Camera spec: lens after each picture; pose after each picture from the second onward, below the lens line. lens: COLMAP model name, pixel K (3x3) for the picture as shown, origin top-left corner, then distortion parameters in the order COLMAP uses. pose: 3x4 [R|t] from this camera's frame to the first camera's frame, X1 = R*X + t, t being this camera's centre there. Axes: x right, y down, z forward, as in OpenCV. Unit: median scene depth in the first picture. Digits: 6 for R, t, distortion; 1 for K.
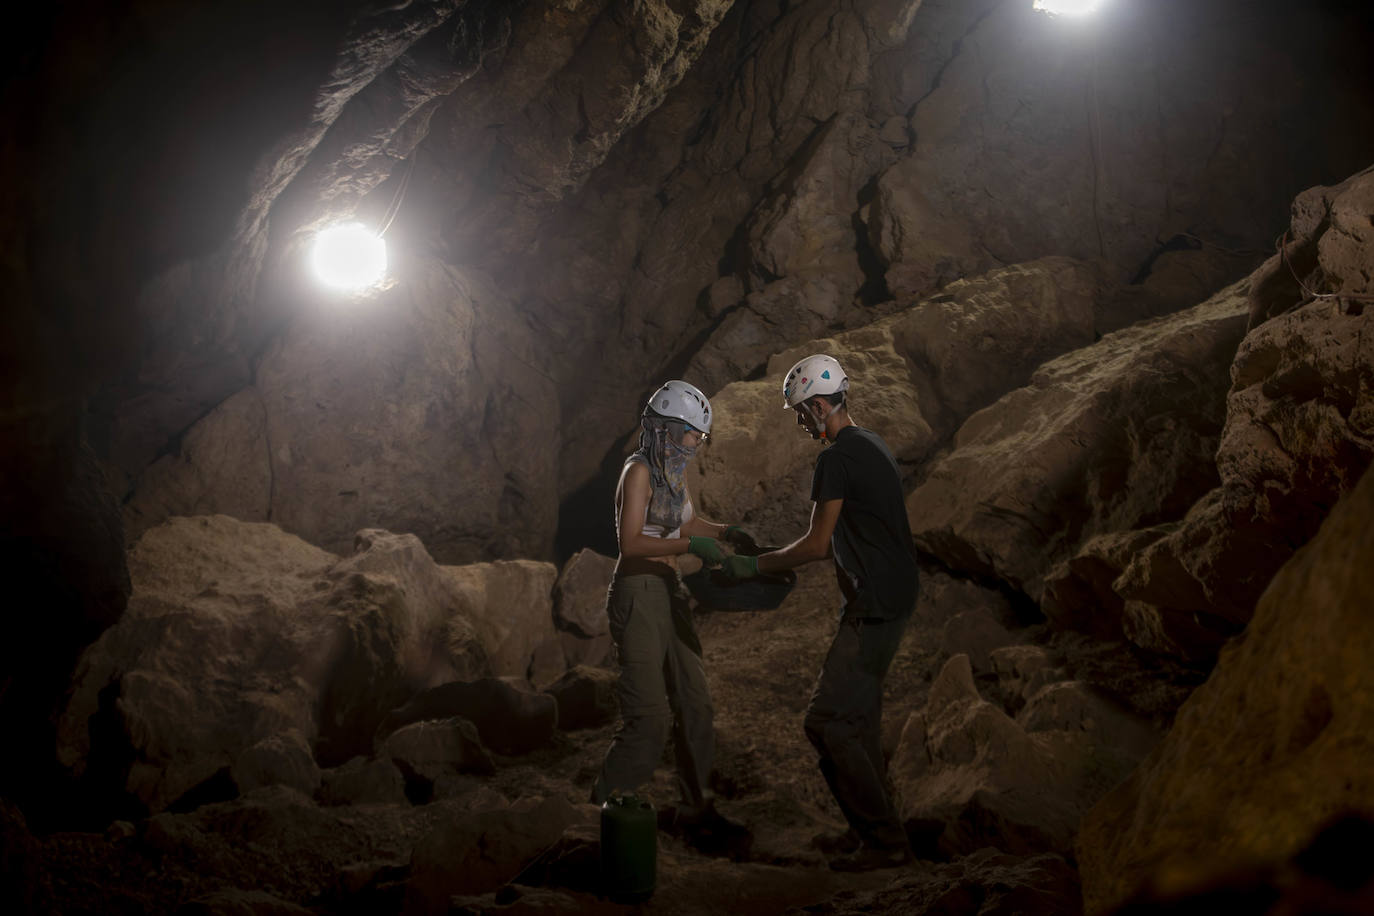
lens RADIAL K [[2497.4, 0, 687.1], [0, 2497.4, 399.0], [0, 0, 1]] dist [-0.181059, 0.026098]
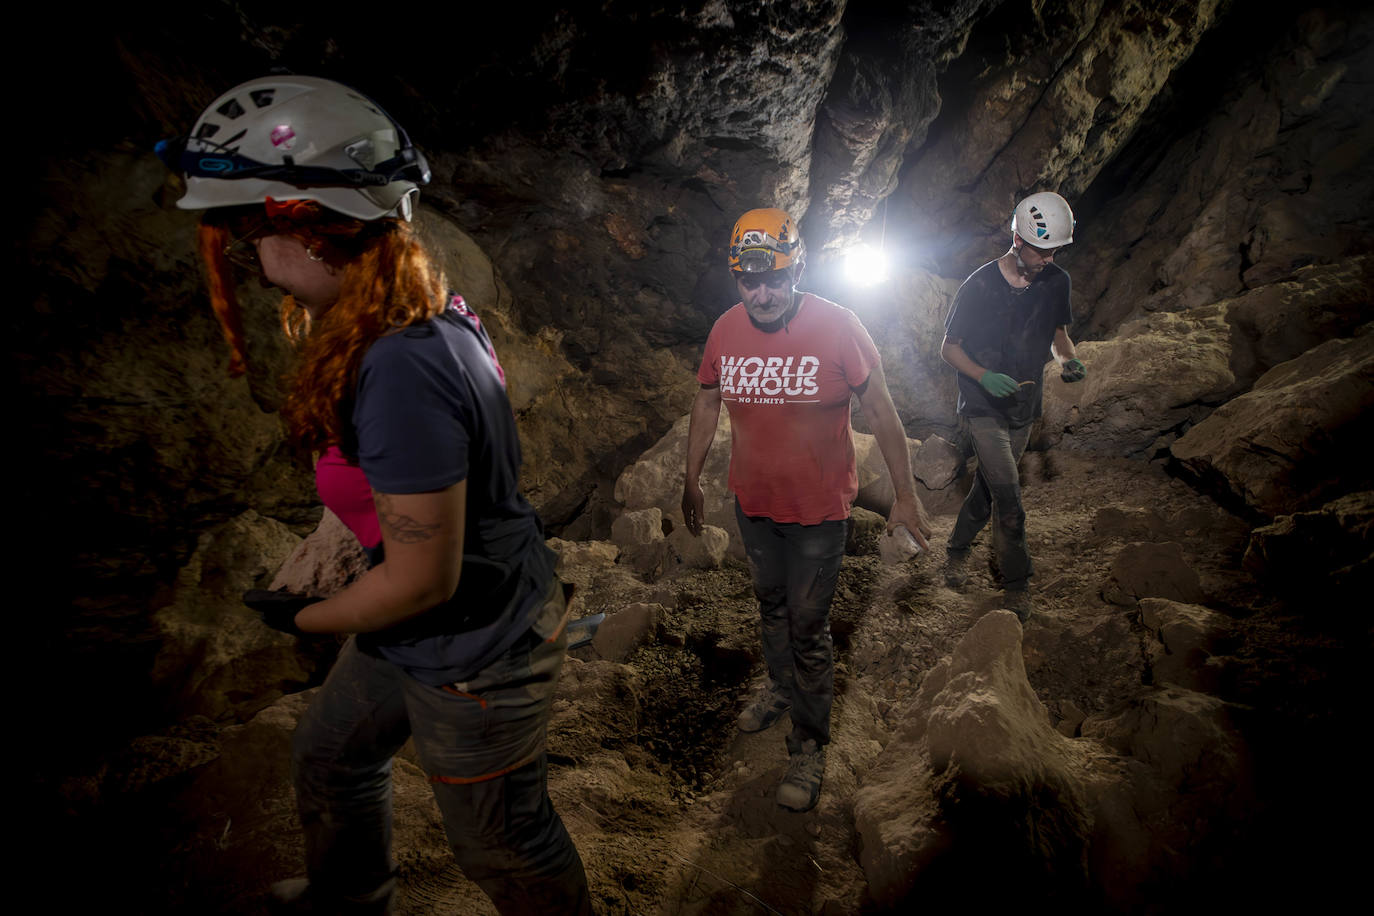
lens RADIAL K [[626.7, 0, 683.1], [0, 626.7, 456.5], [0, 0, 1]] dist [-0.040843, 0.012614]
pose [[0.705299, 0.162500, -0.690034, 0.130008], [-0.082036, 0.985543, 0.148240, 0.029970], [0.704147, -0.047946, 0.708433, 0.643559]]
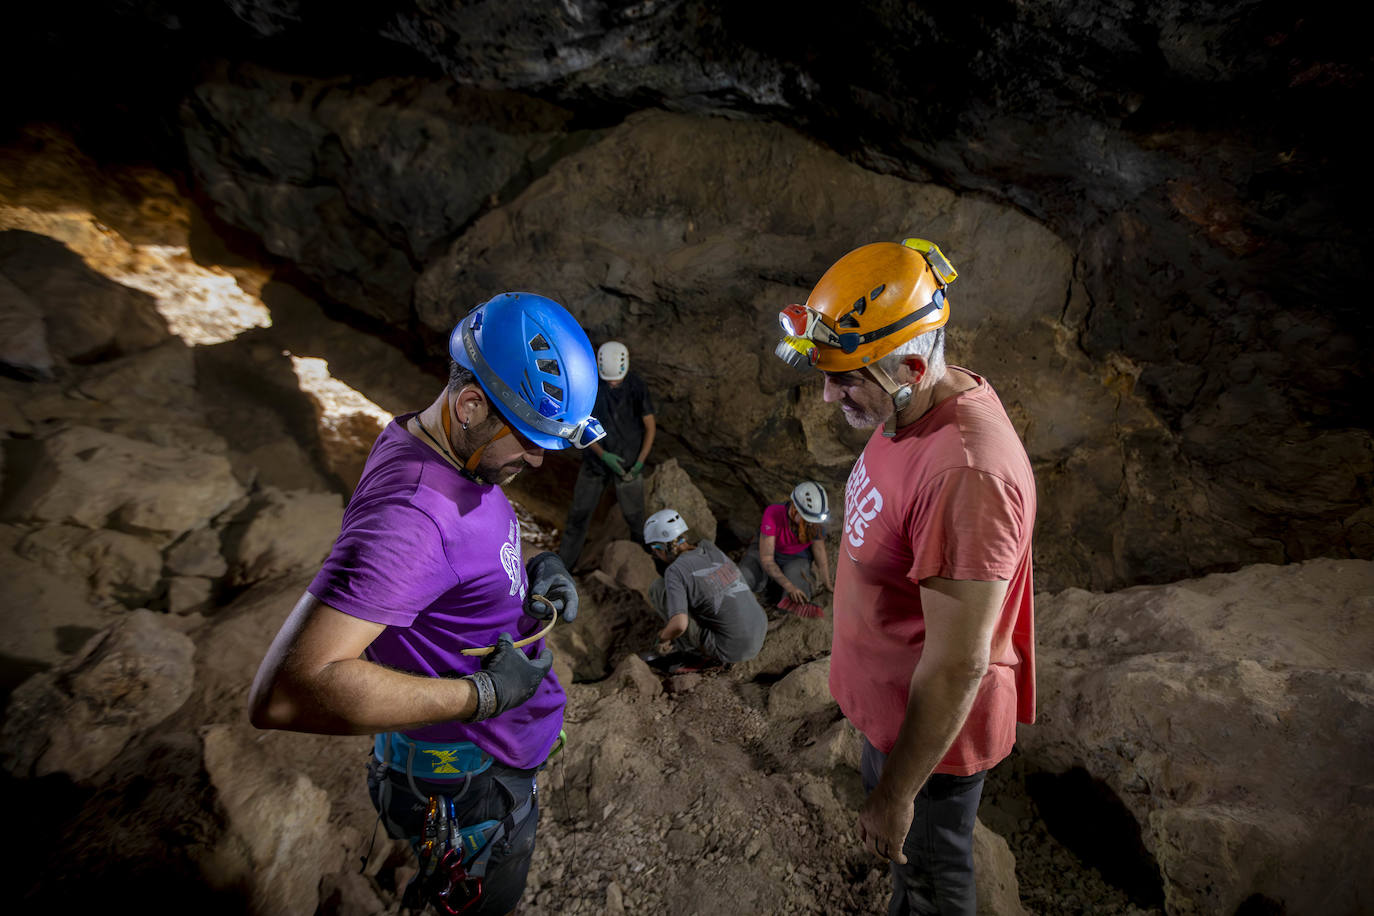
lens RADIAL K [[682.7, 0, 684.4], [0, 682.7, 451.0], [0, 0, 1]] dist [-0.048837, 0.020918]
pose [[-0.631872, 0.214579, -0.744777, 0.119238], [-0.081958, 0.937028, 0.339502, -0.046955], [0.770727, 0.275563, -0.574495, 0.982870]]
